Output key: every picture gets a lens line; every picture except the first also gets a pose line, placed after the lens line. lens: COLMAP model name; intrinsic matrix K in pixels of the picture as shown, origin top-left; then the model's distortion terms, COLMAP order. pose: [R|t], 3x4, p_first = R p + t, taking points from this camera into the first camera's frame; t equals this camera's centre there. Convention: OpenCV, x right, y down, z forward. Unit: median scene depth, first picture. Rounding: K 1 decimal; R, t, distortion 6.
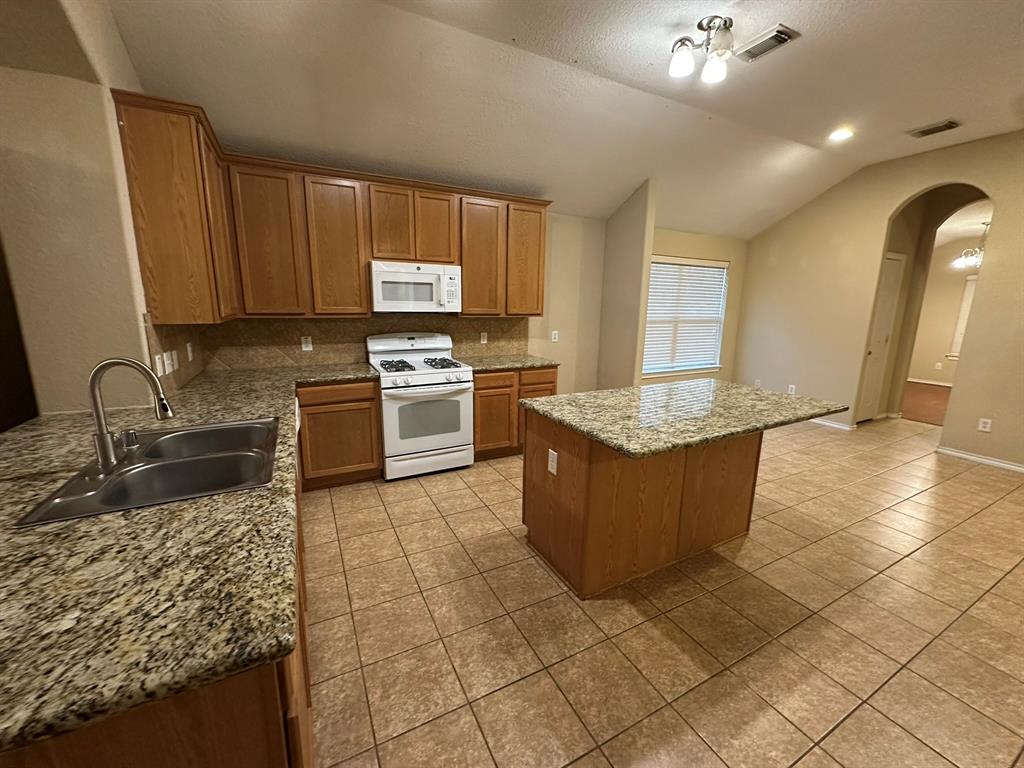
lens RADIAL K [[407.5, 0, 512.0], [0, 407.5, 382.3], [0, 0, 1]] dist [-0.002534, 0.000292]
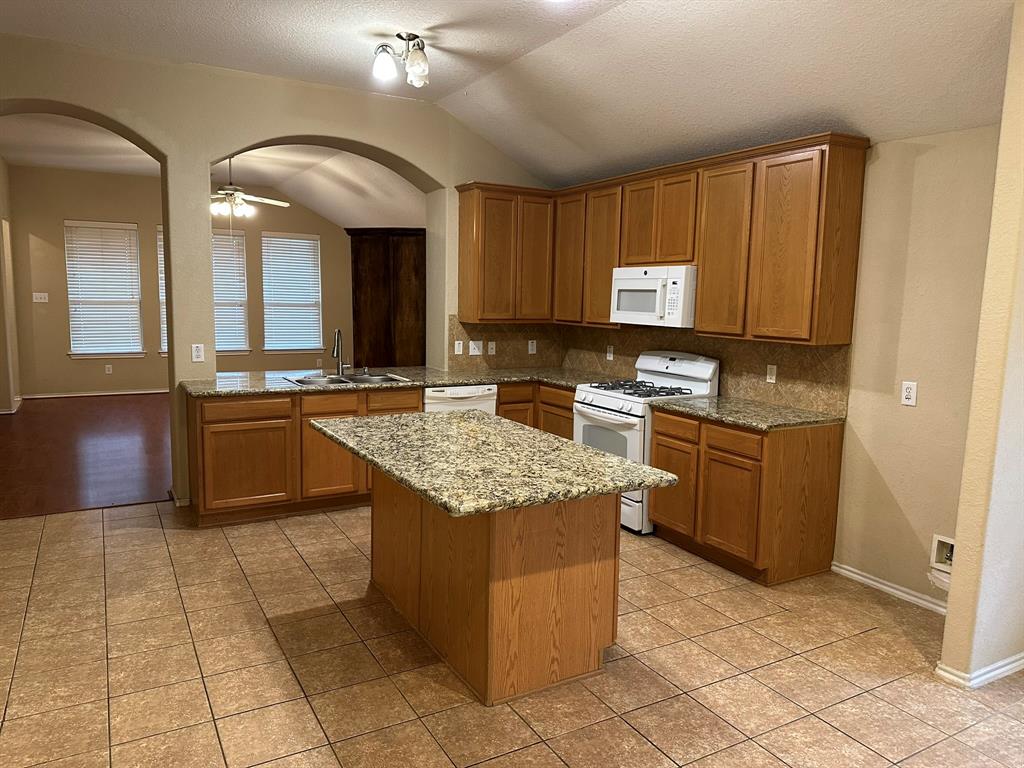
lens RADIAL K [[718.0, 0, 515.2], [0, 718.0, 385.3], [0, 0, 1]] dist [0.034429, -0.053767]
pose [[0.038355, 0.113484, -0.992799, 1.480520], [-0.214037, 0.971404, 0.102770, -0.180807], [0.976072, 0.208554, 0.061548, 0.838494]]
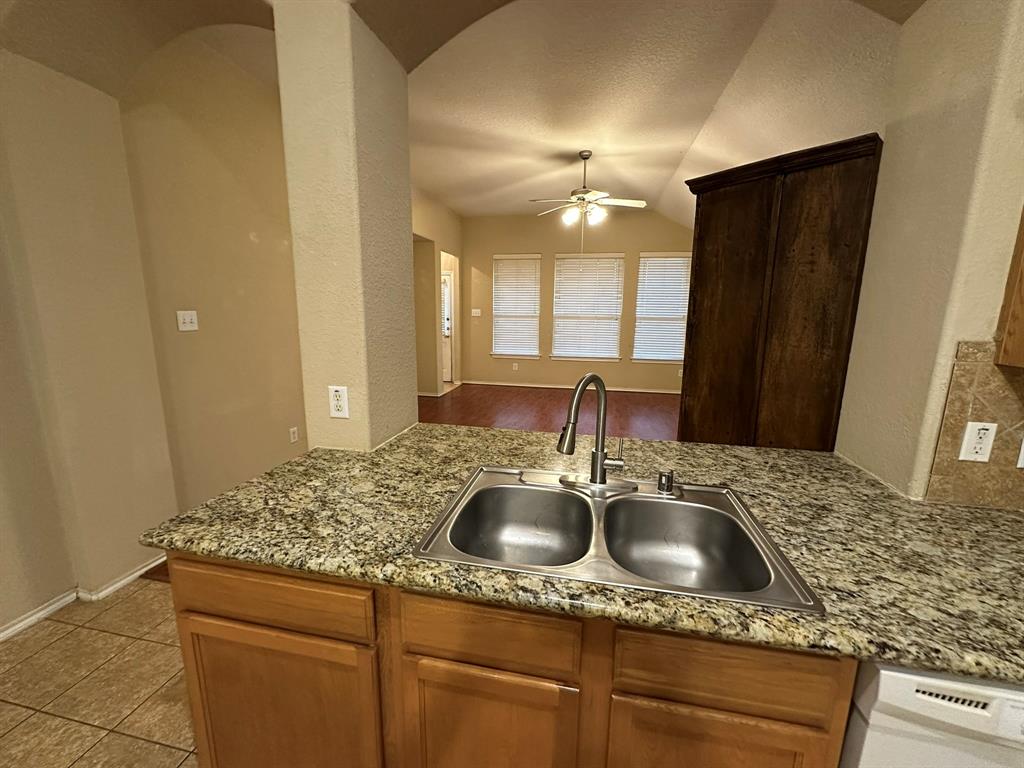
lens RADIAL K [[405.3, 0, 514.2], [0, 405.3, 385.6], [0, 0, 1]] dist [-0.000090, 0.000168]
pose [[-0.630449, 0.123750, -0.766303, -0.083215], [-0.170671, 0.940953, 0.292367, -0.125097], [0.757236, 0.315108, -0.572102, 0.645413]]
